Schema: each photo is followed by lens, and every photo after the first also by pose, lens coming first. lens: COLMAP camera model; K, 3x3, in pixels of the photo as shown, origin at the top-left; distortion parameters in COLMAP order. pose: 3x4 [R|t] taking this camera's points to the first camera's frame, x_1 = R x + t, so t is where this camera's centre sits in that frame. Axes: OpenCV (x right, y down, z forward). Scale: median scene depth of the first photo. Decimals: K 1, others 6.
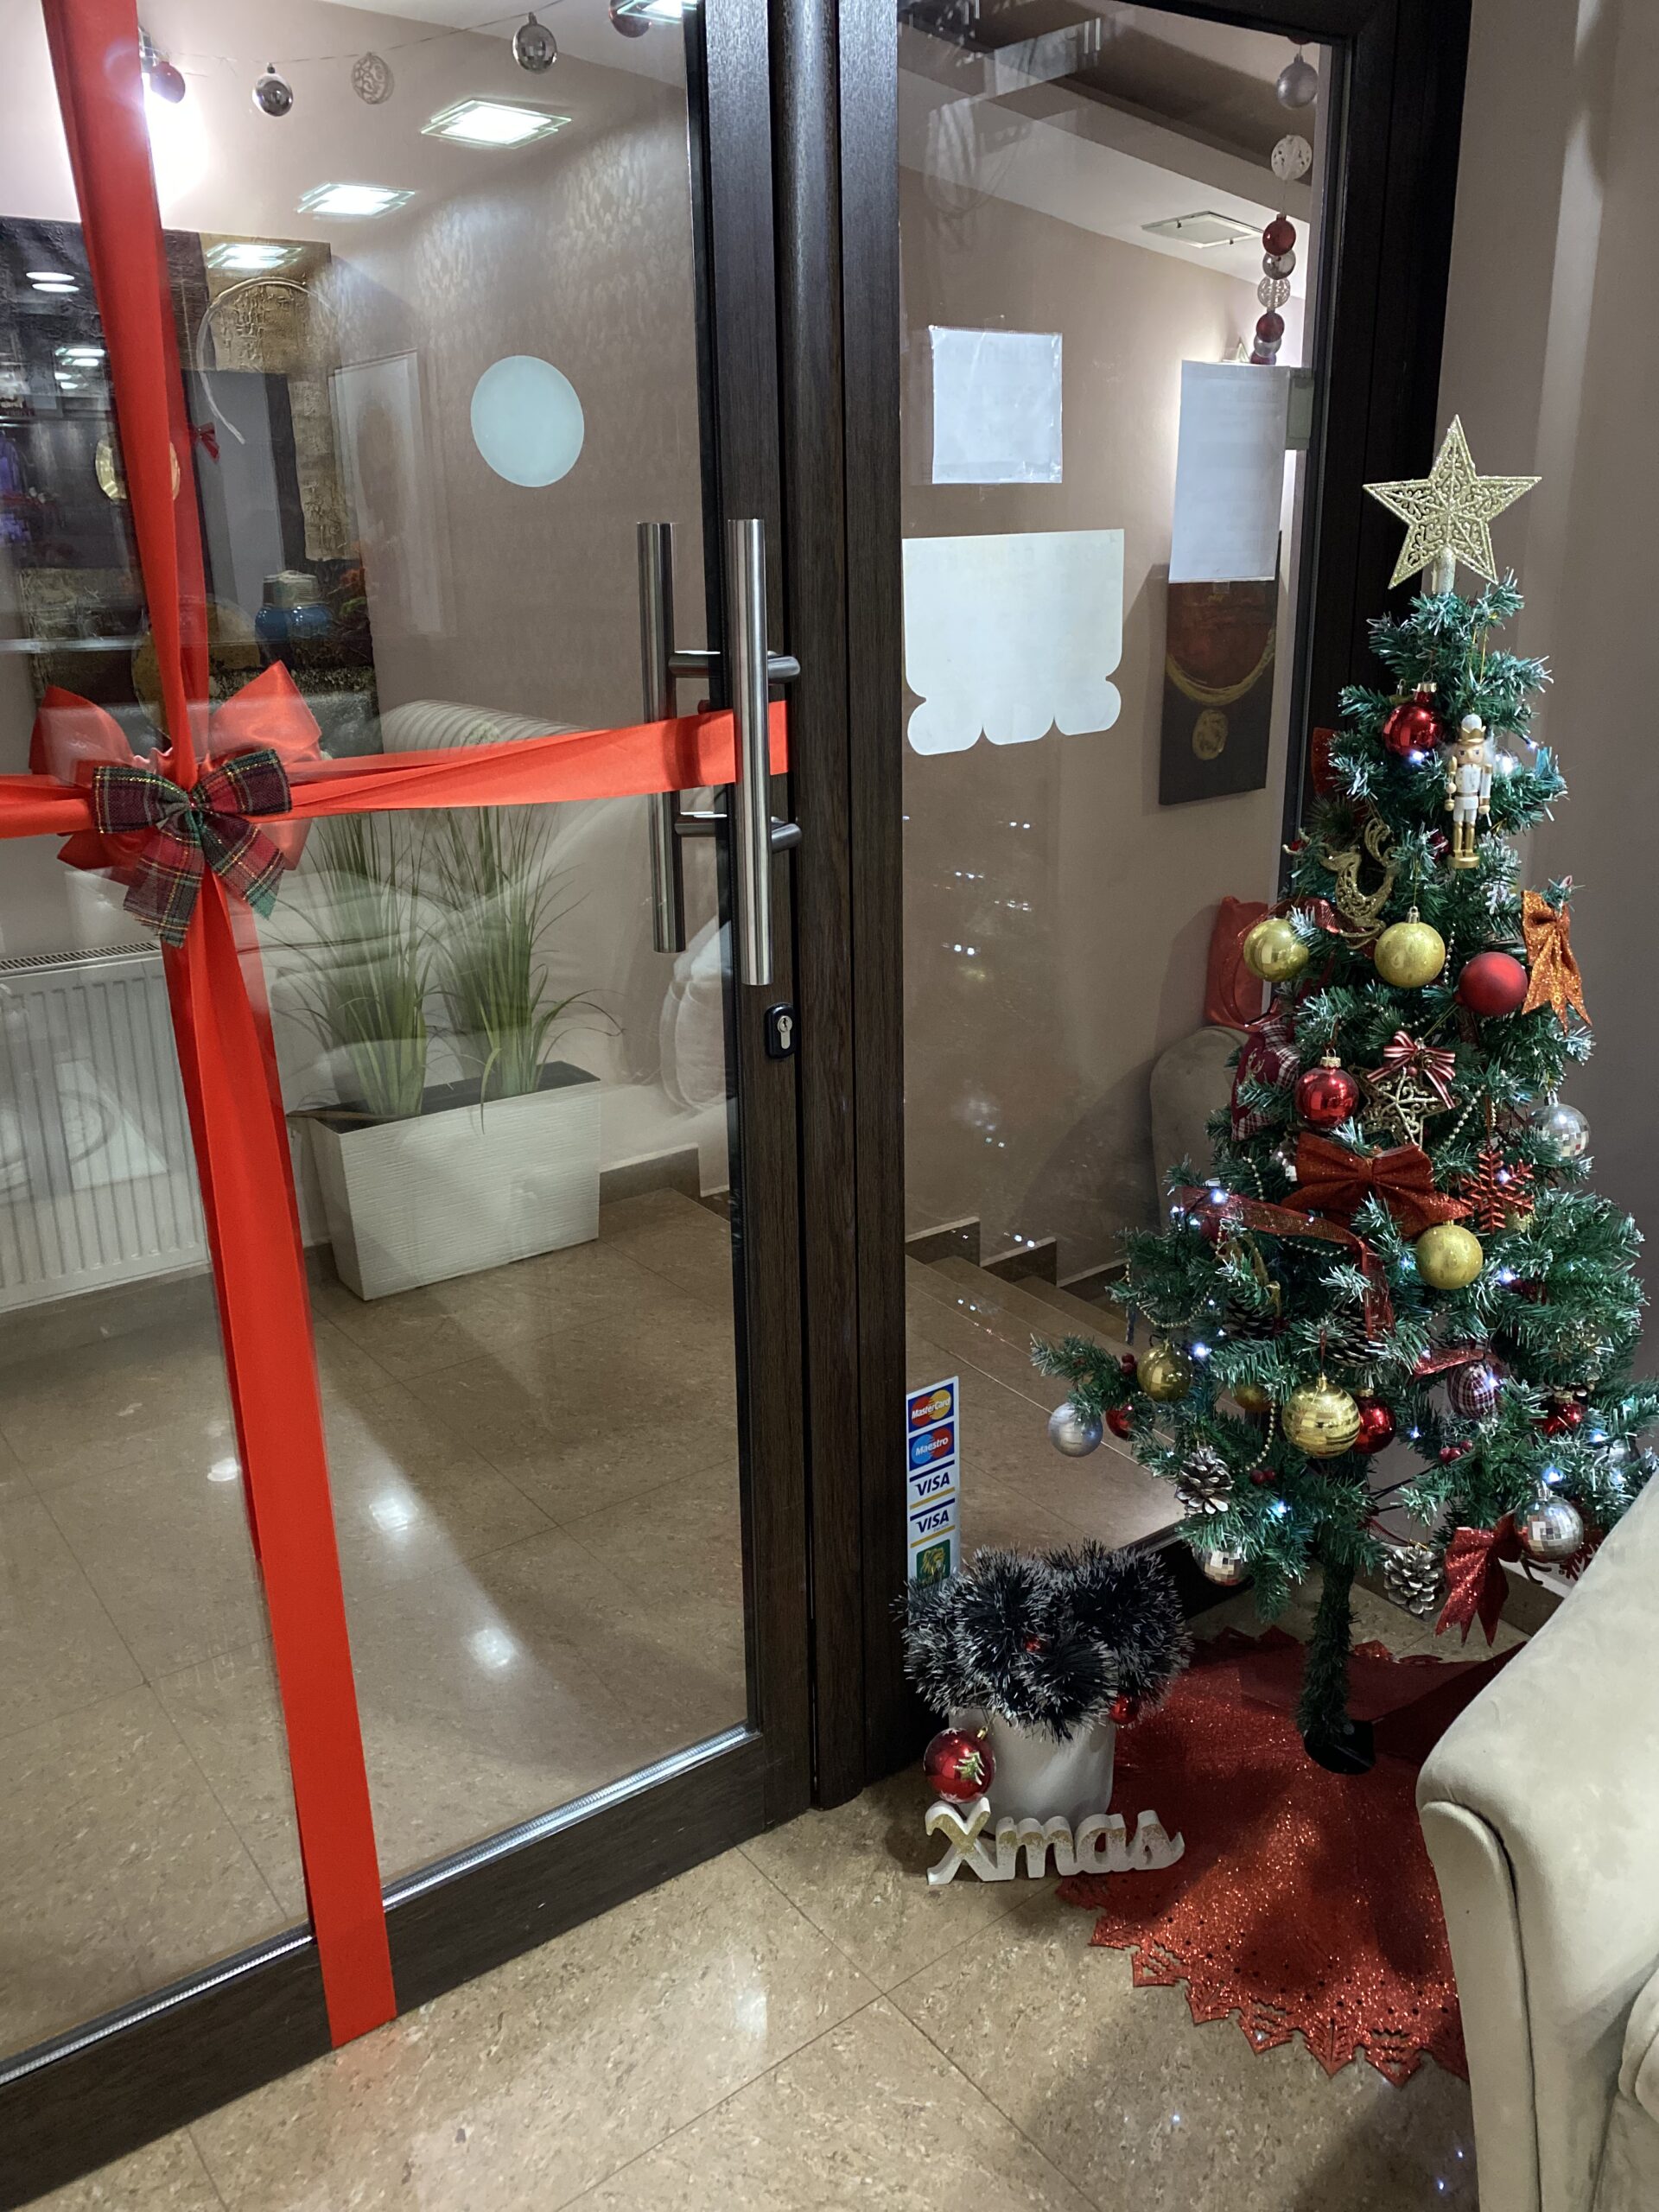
lens RADIAL K [[1695.9, 0, 841.8], [0, 1695.9, 1101.0], [0, 0, 1]] dist [0.015970, -0.014718]
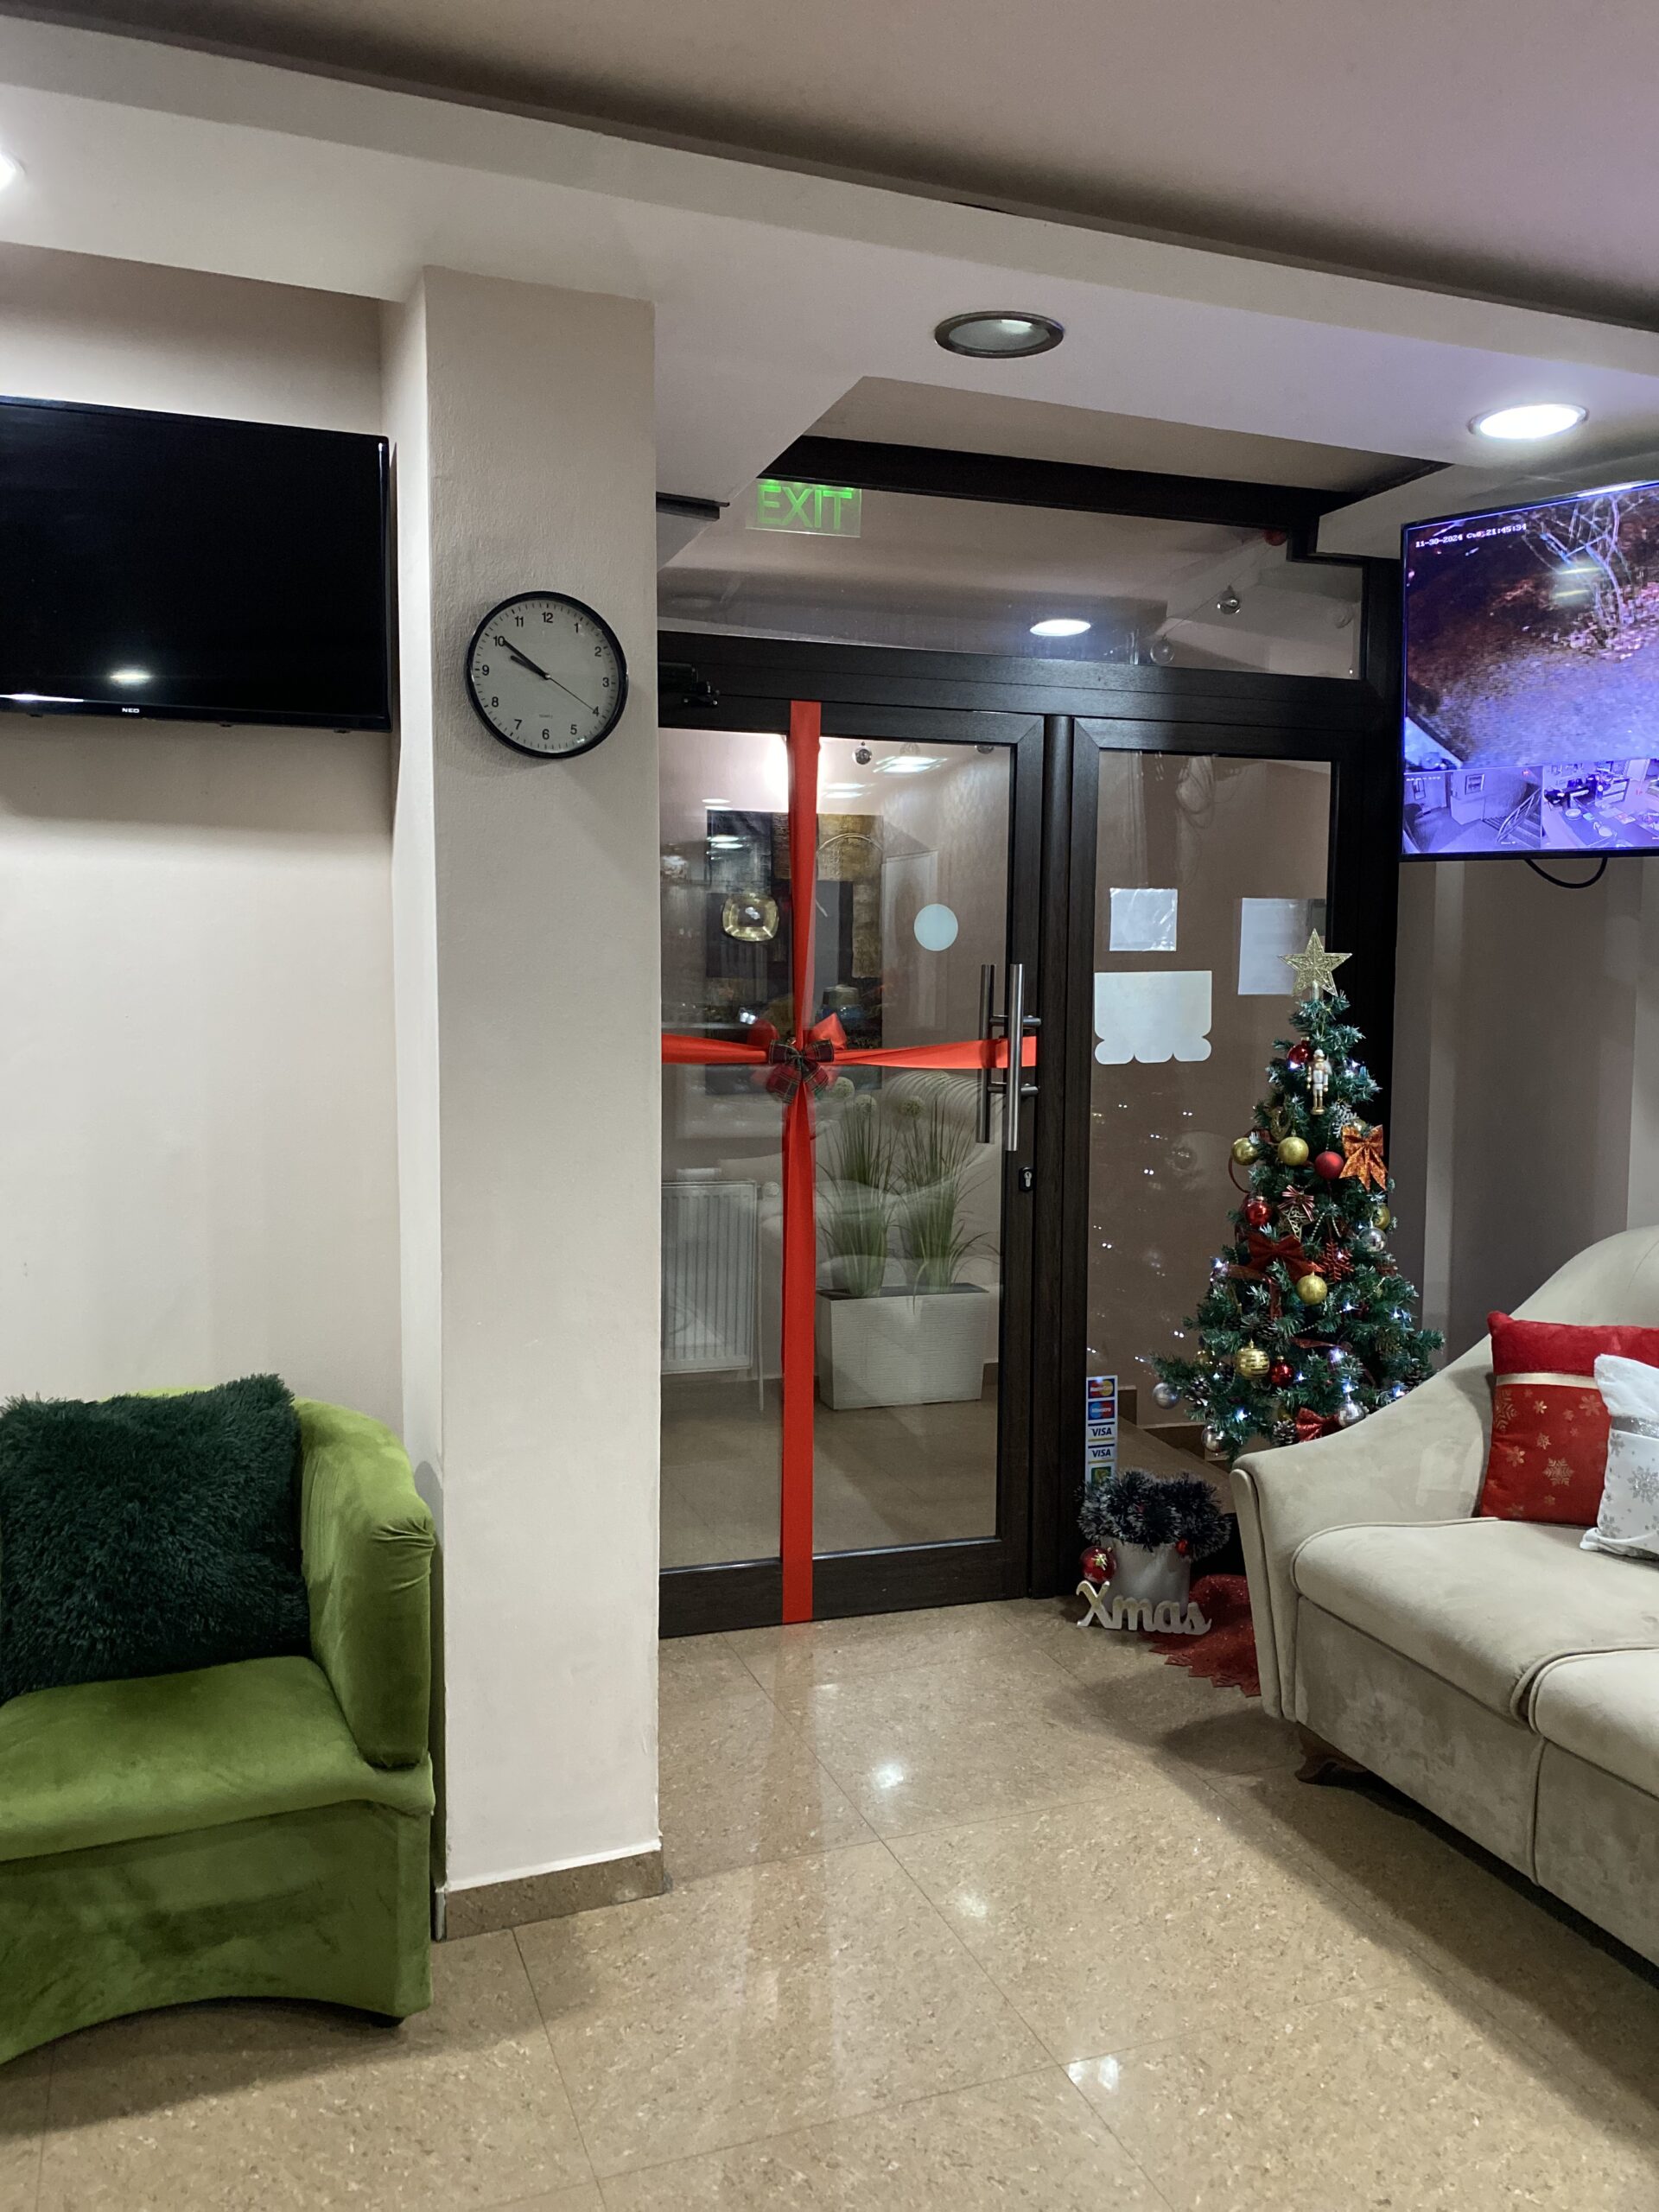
lens RADIAL K [[1695.9, 0, 830.0], [0, 1695.9, 1109.2], [0, 0, 1]] dist [0.015970, -0.014718]
pose [[0.952941, 0.047089, -0.299475, 0.373604], [-0.116376, 0.968997, -0.217948, 0.378675], [0.279928, 0.242543, 0.928877, -1.152119]]
